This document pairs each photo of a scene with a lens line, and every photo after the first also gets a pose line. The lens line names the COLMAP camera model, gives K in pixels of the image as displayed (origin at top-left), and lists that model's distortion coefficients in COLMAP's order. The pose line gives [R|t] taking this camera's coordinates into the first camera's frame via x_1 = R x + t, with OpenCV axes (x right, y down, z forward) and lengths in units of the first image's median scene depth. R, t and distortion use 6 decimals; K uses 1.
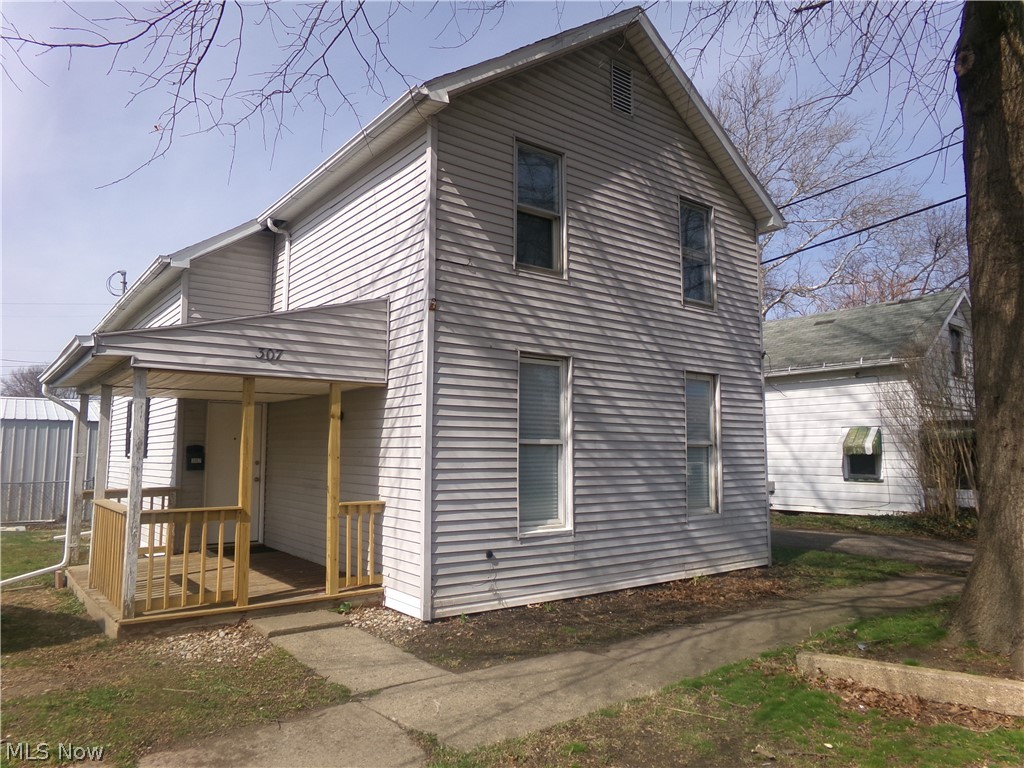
lens RADIAL K [[692.1, 0, 509.9], [0, 692.1, 380.9], [0, 0, 1]] dist [-0.020889, 0.045252]
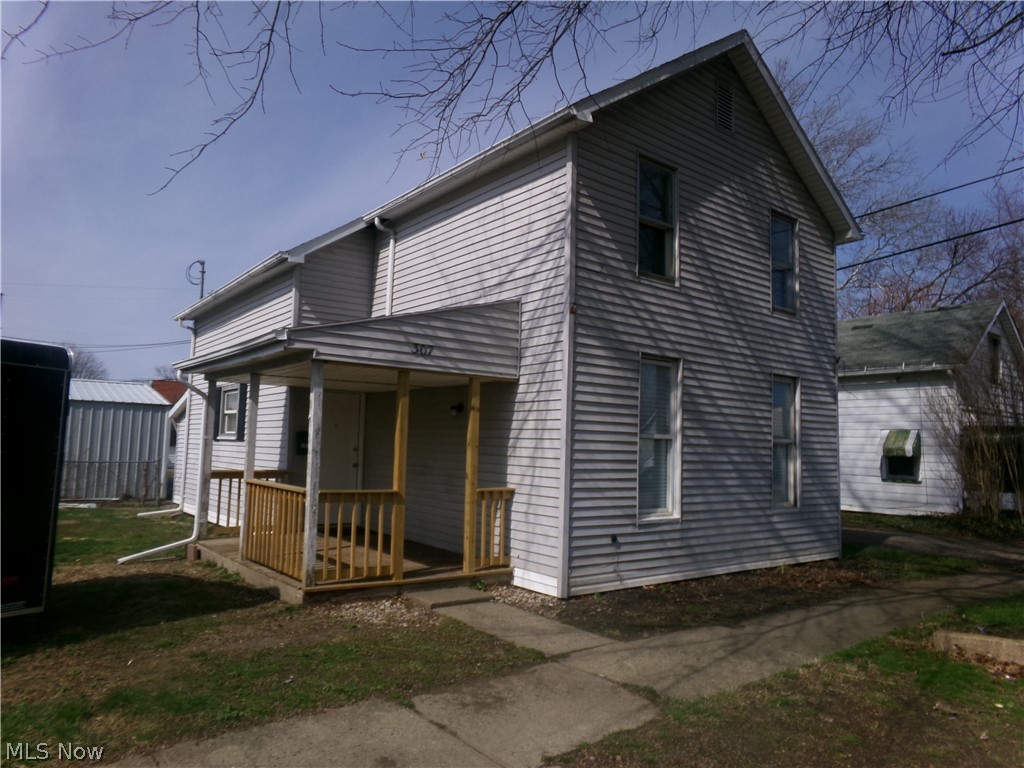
lens RADIAL K [[692.1, 0, 517.8], [0, 692.1, 380.3], [0, 0, 1]] dist [-0.020889, 0.045252]
pose [[0.999608, 0.027052, 0.007222, -0.175339], [-0.027122, 0.999583, 0.009878, -0.004675], [-0.006952, -0.010070, 0.999925, -0.075461]]
